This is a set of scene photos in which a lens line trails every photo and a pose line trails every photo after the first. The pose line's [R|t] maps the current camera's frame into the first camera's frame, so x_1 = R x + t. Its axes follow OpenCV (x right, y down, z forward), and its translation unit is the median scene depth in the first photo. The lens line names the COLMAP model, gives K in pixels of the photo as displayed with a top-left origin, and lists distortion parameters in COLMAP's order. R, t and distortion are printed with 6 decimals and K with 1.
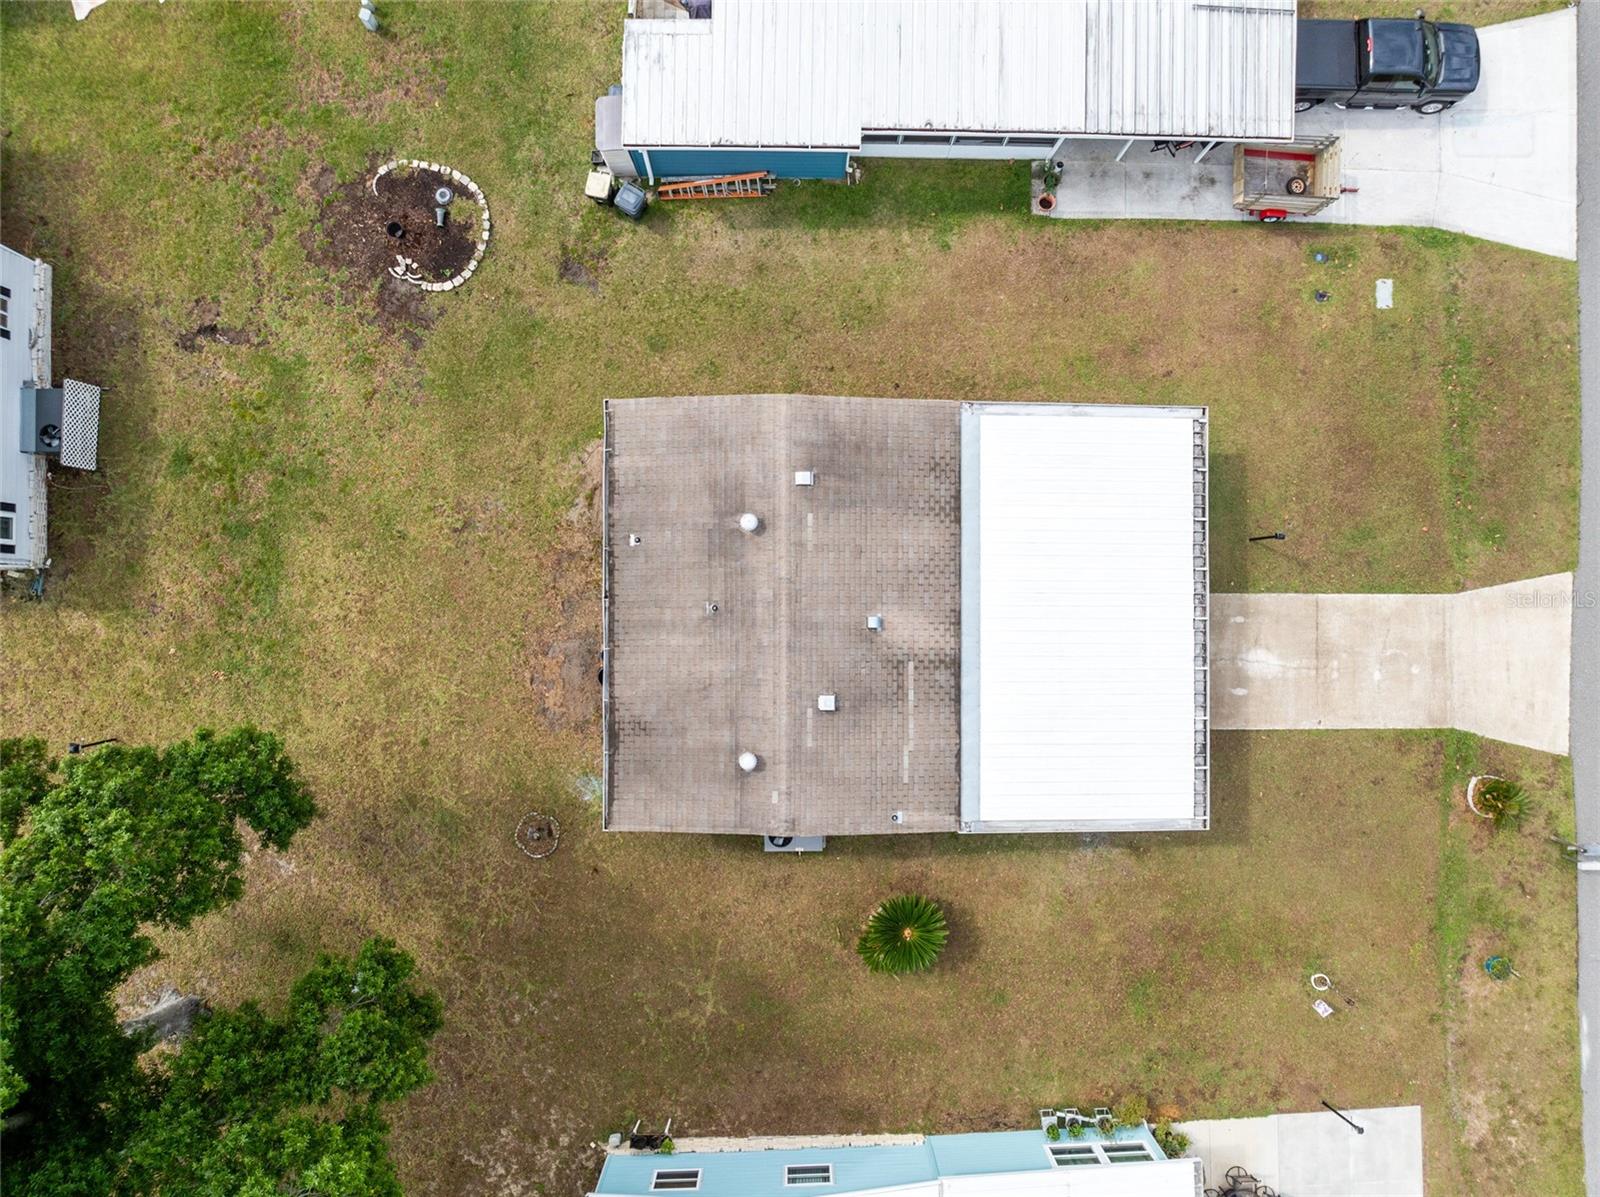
lens RADIAL K [[1119.0, 0, 800.0], [0, 1119.0, 598.5], [0, 0, 1]] dist [-0.046422, -0.000784]
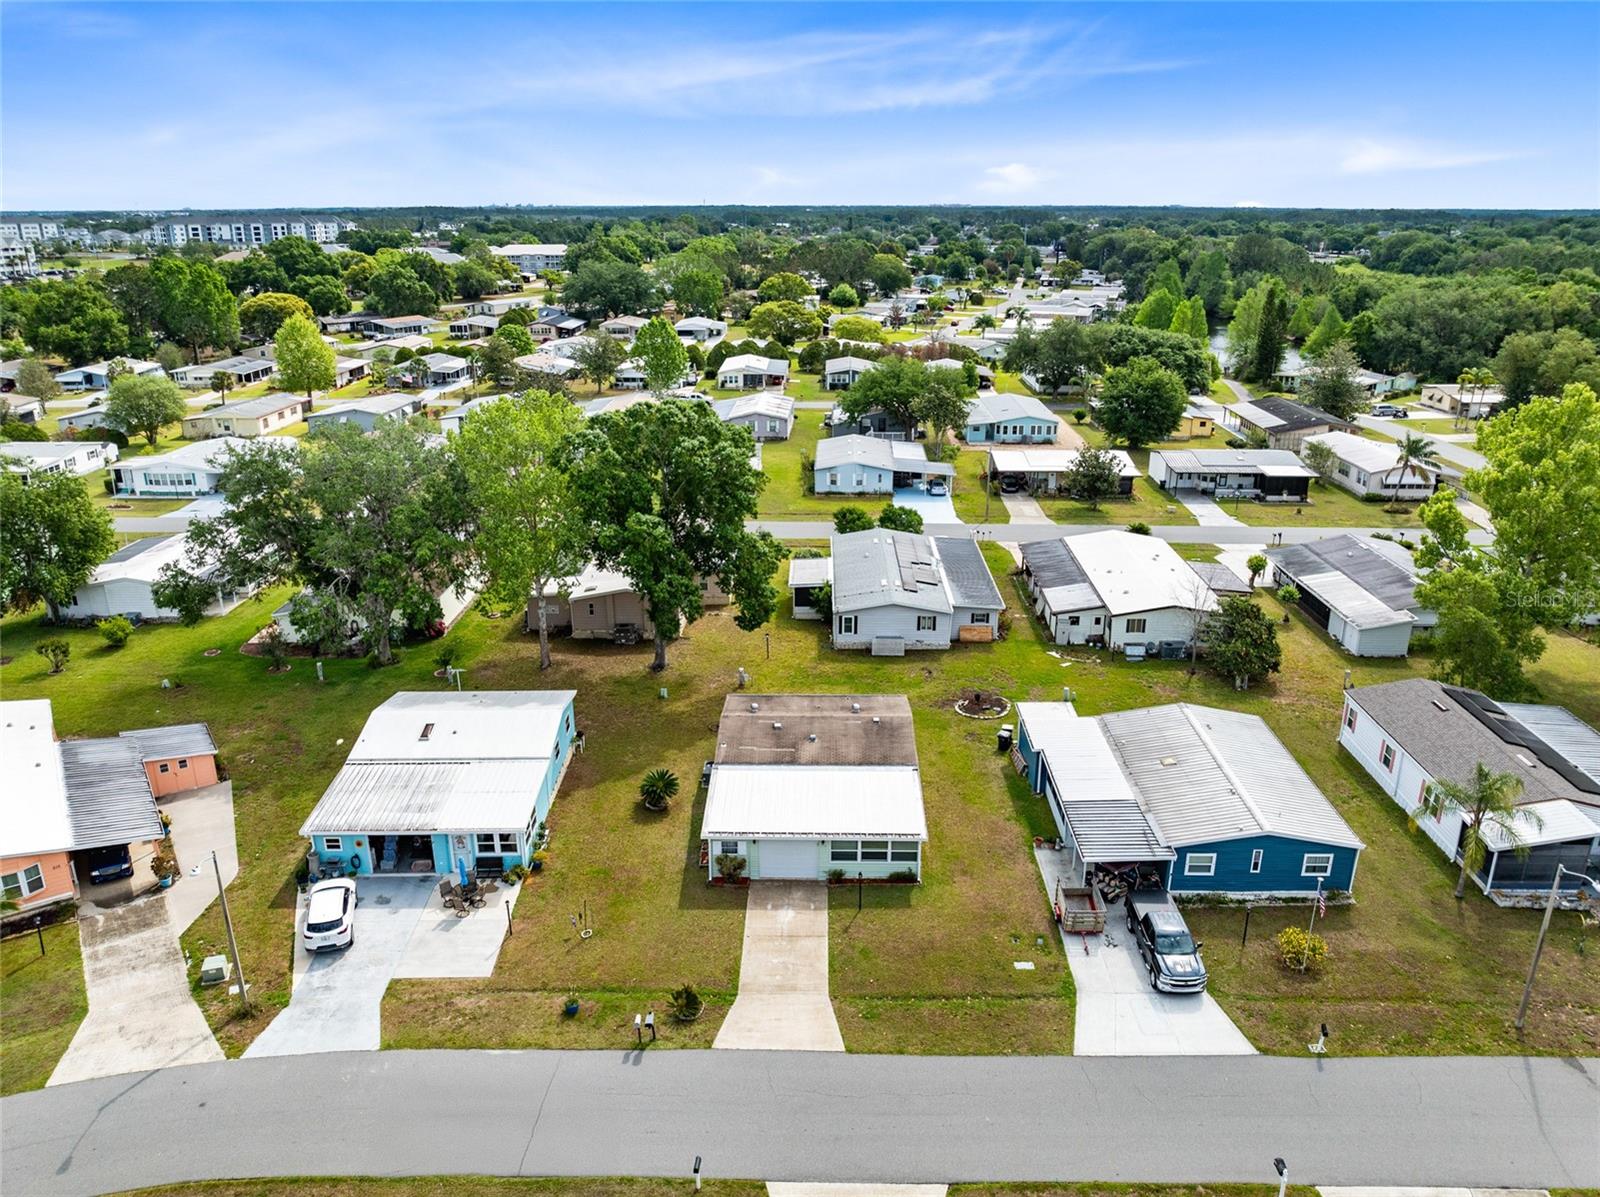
lens RADIAL K [[1119.0, 0, 800.0], [0, 1119.0, 598.5], [0, 0, 1]] dist [-0.046422, -0.000784]
pose [[-0.016076, 0.326553, -0.945042, 1.835604], [-0.999782, 0.007323, 0.019538, 0.001816], [0.013300, 0.945150, 0.326364, 0.005272]]
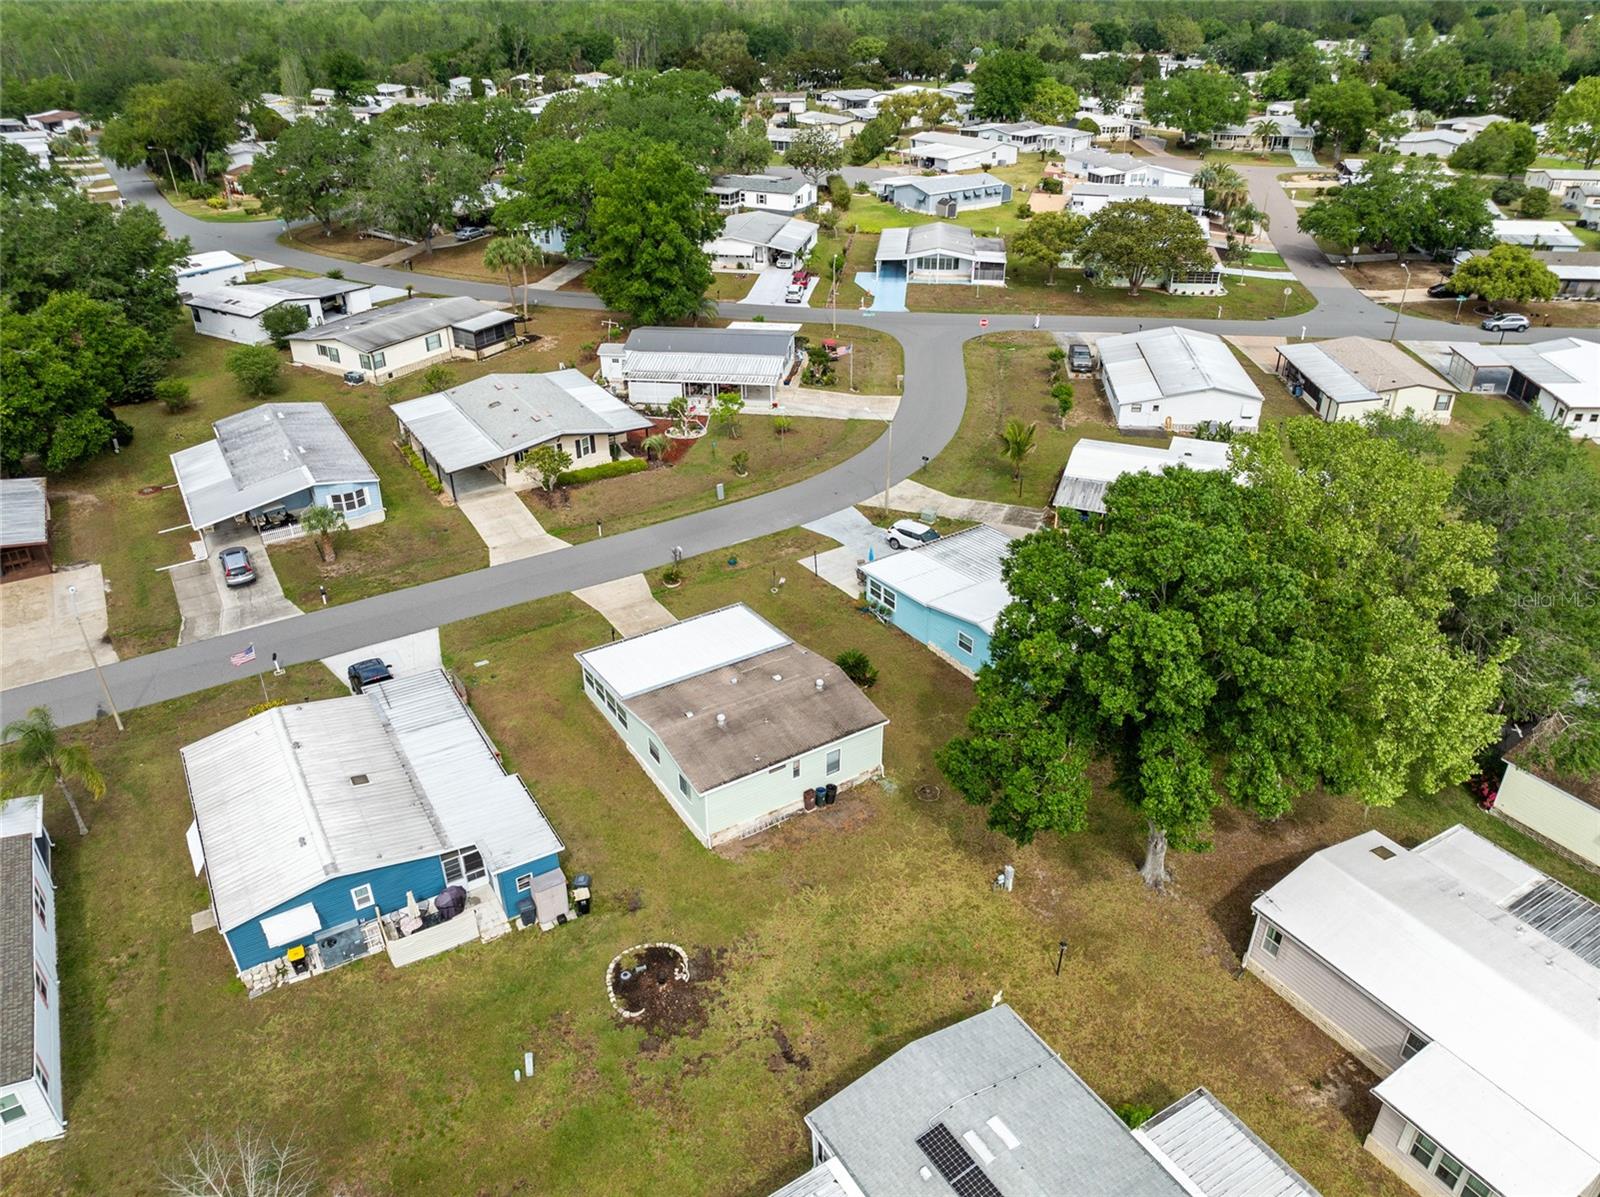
lens RADIAL K [[1119.0, 0, 800.0], [0, 1119.0, 598.5], [0, 0, 1]] dist [-0.046422, -0.000784]
pose [[-0.533403, -0.418287, 0.735198, -1.326828], [0.845819, -0.255107, 0.468520, -0.734047], [-0.008422, 0.871755, 0.489870, -0.168201]]
